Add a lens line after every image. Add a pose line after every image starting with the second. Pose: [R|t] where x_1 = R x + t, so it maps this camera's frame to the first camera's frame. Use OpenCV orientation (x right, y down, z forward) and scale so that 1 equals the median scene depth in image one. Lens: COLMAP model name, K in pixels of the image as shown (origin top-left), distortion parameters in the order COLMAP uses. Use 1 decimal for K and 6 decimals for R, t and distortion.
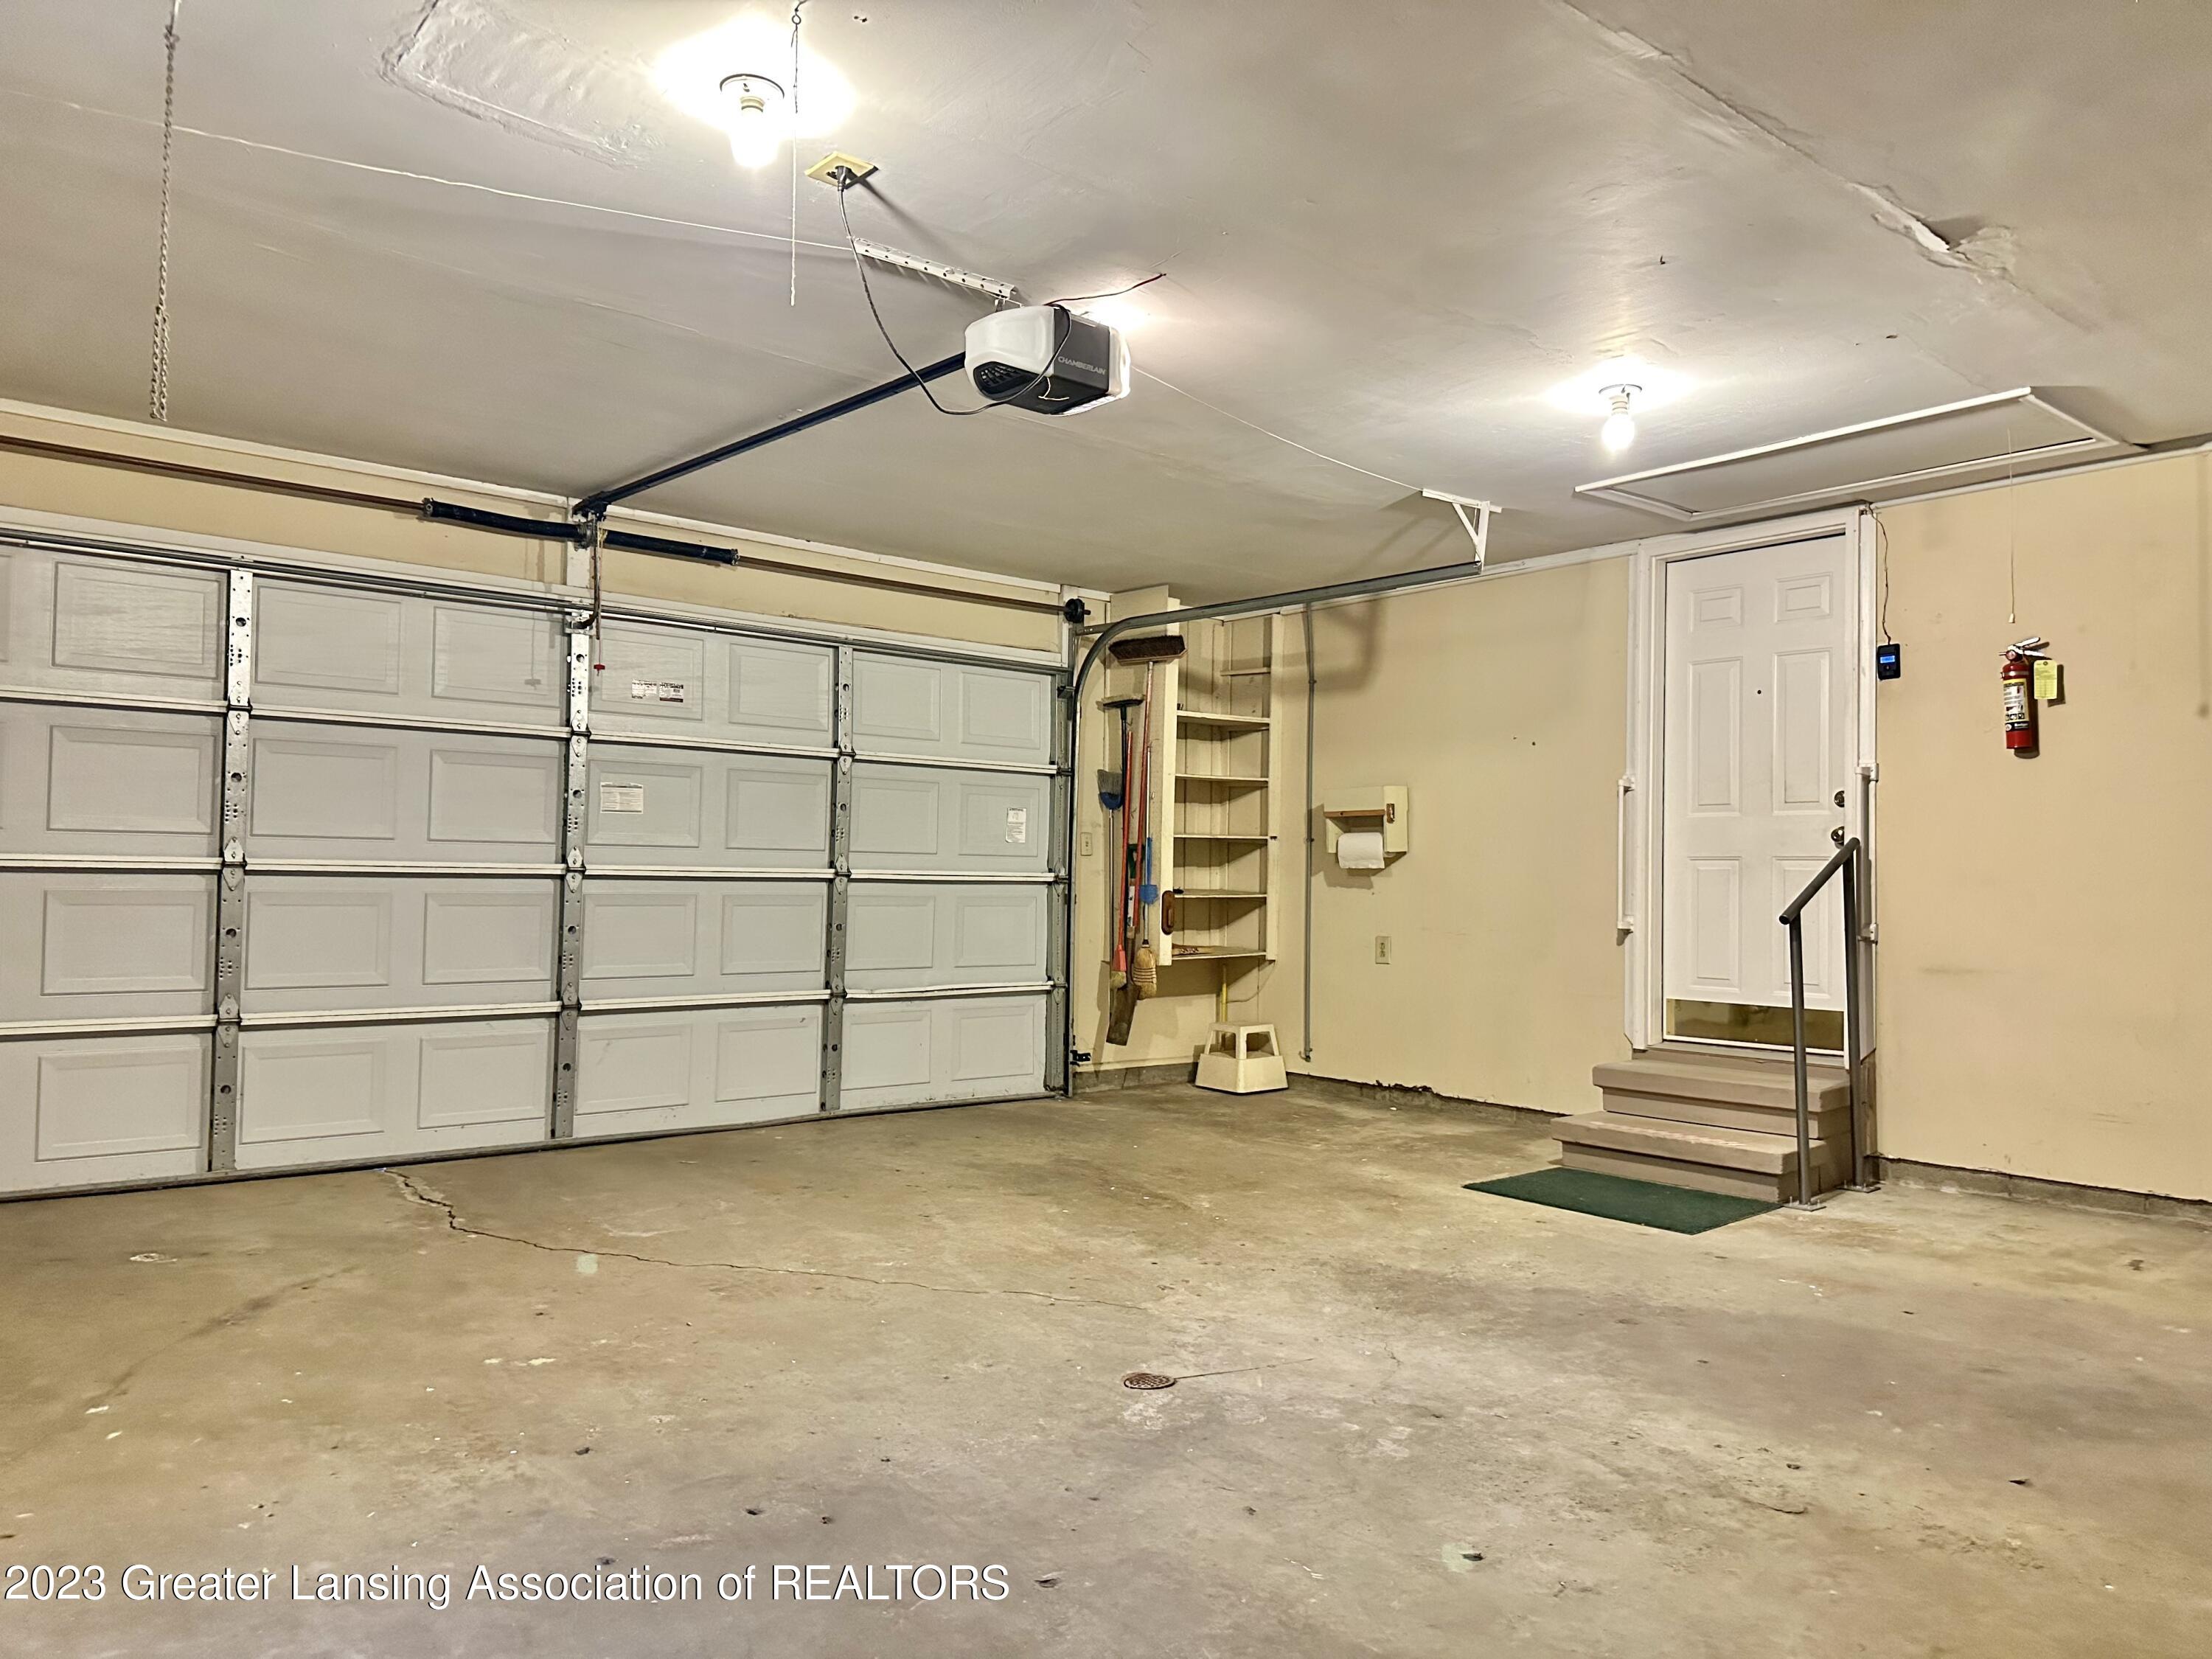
lens RADIAL K [[1564.9, 0, 1107.2], [0, 1564.9, 824.9], [0, 0, 1]] dist [0.039603, -0.044153]
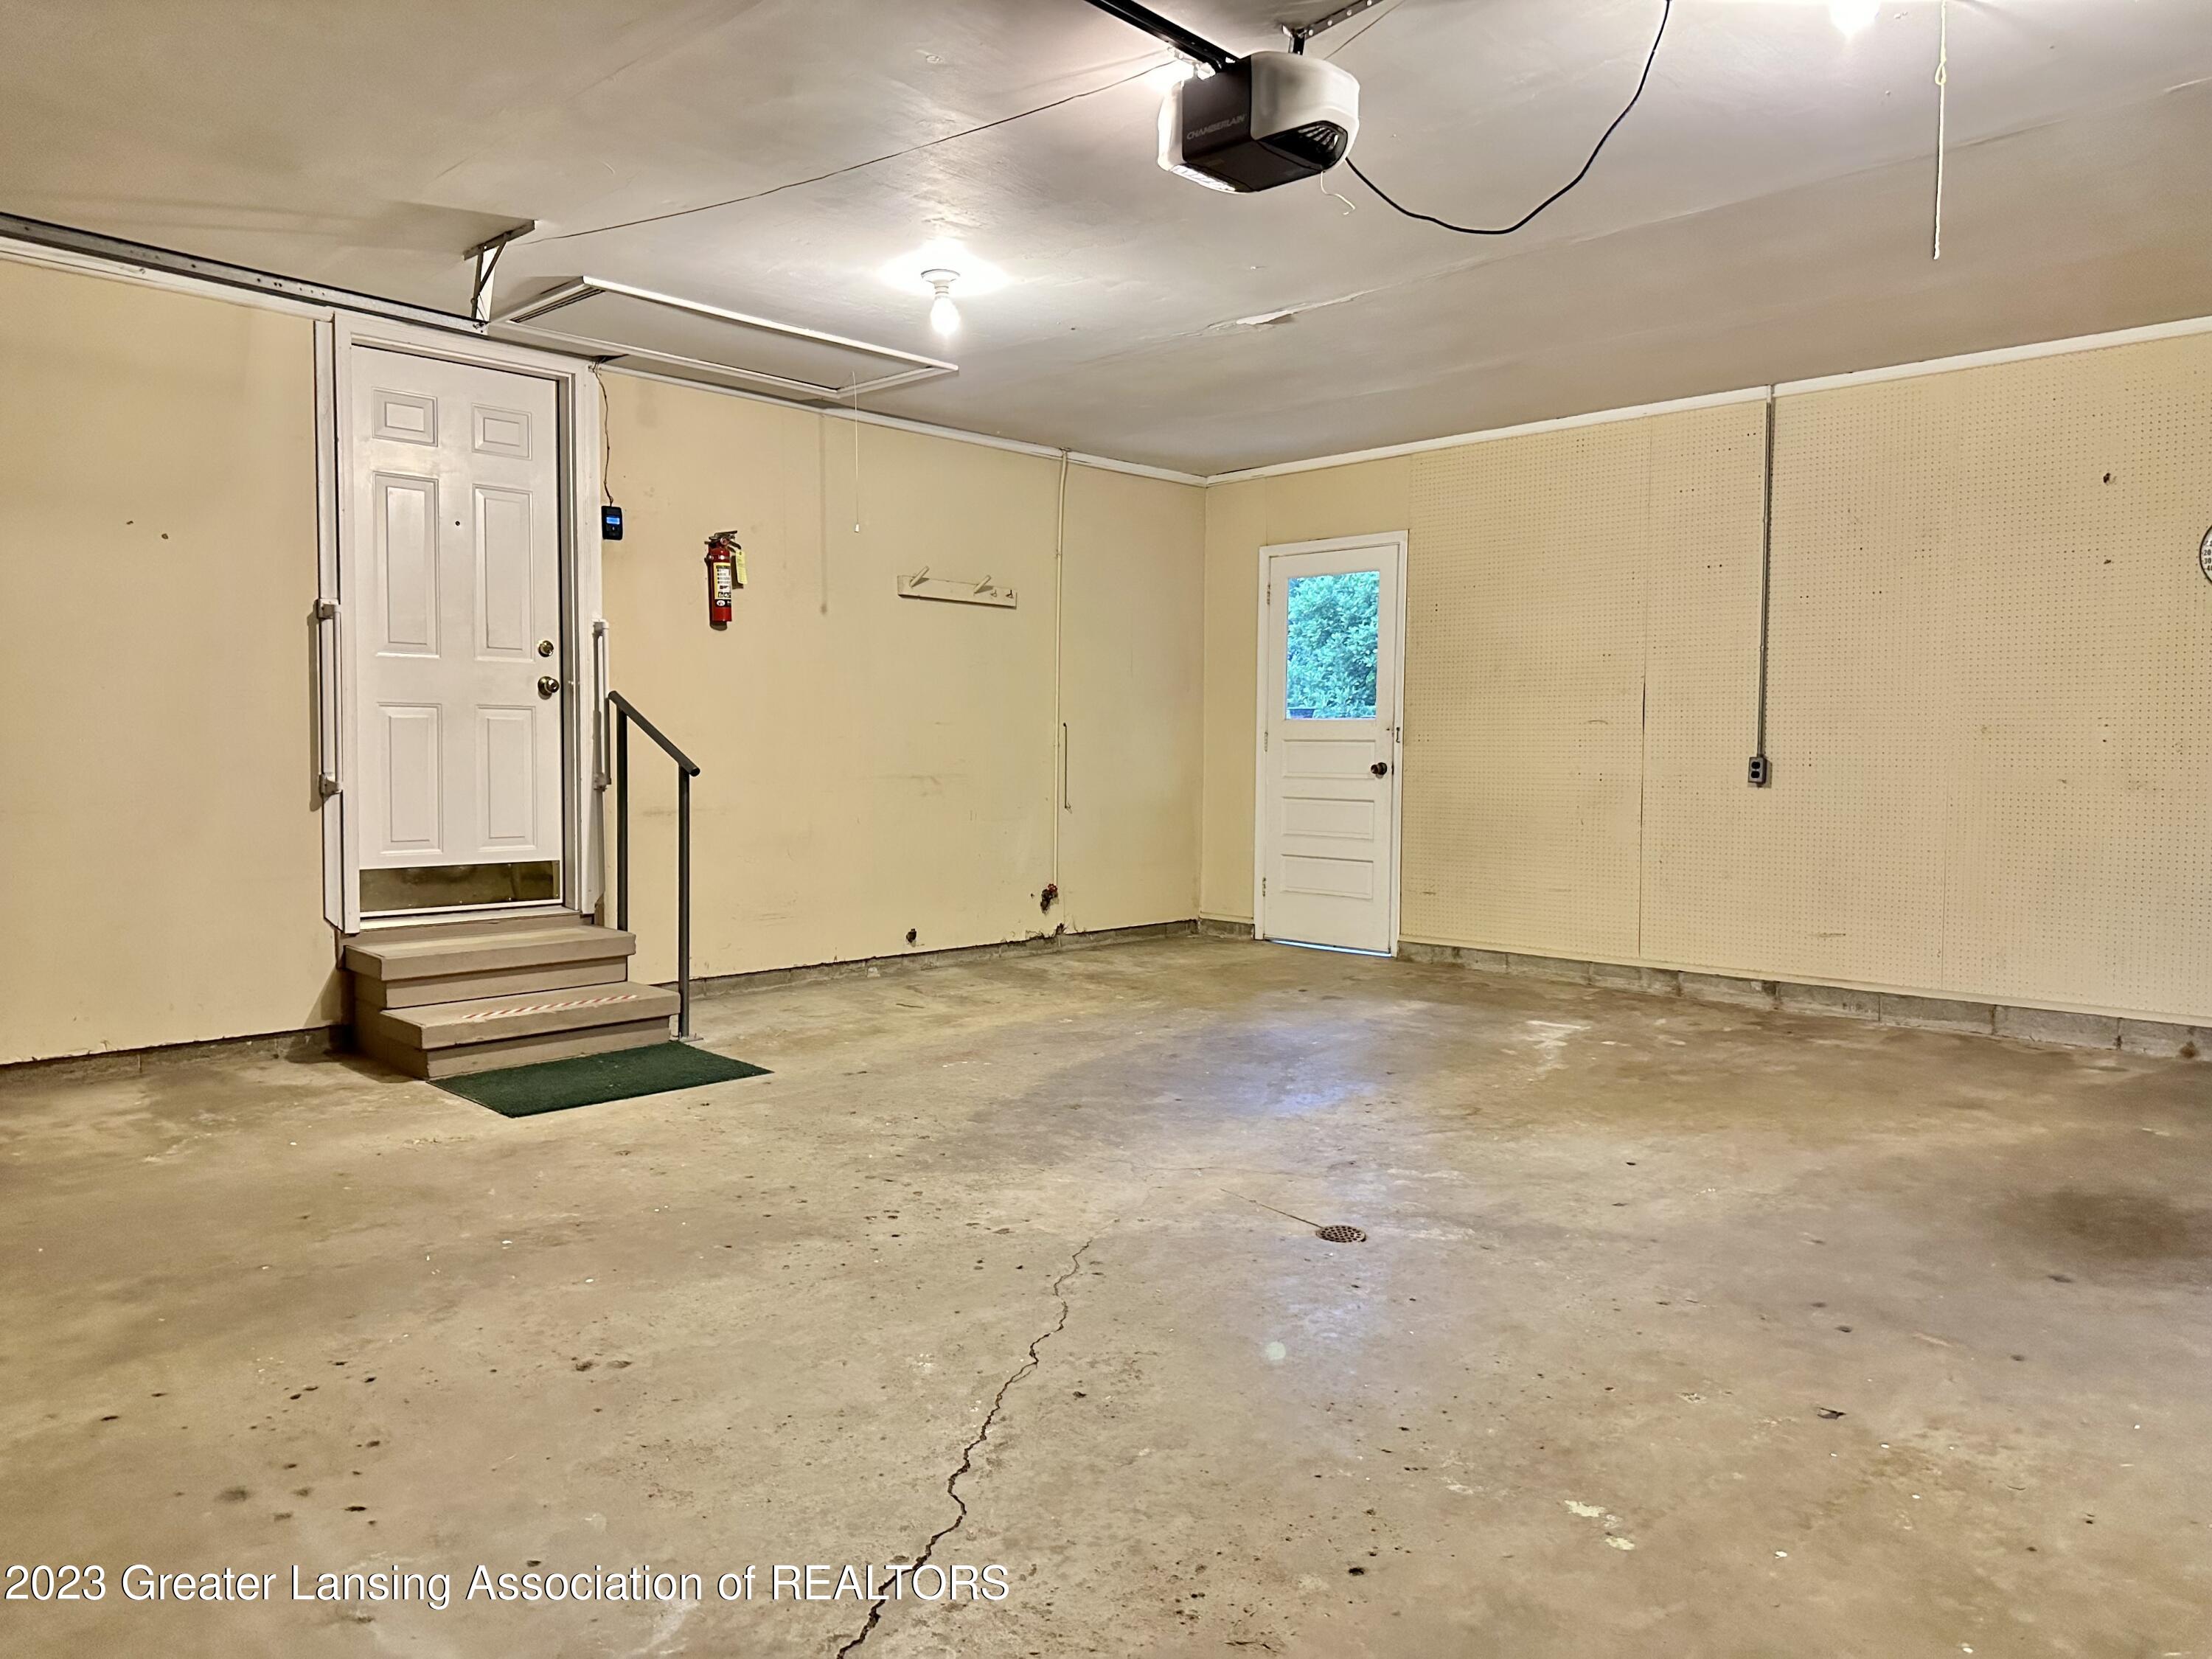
lens RADIAL K [[1564.9, 0, 1095.3], [0, 1564.9, 822.5], [0, 0, 1]] dist [0.039603, -0.044153]
pose [[-0.103979, -0.069307, 0.992162, -0.942498], [-0.045211, 0.996867, 0.064898, 0.021122], [-0.993551, -0.038109, -0.106786, 1.247579]]
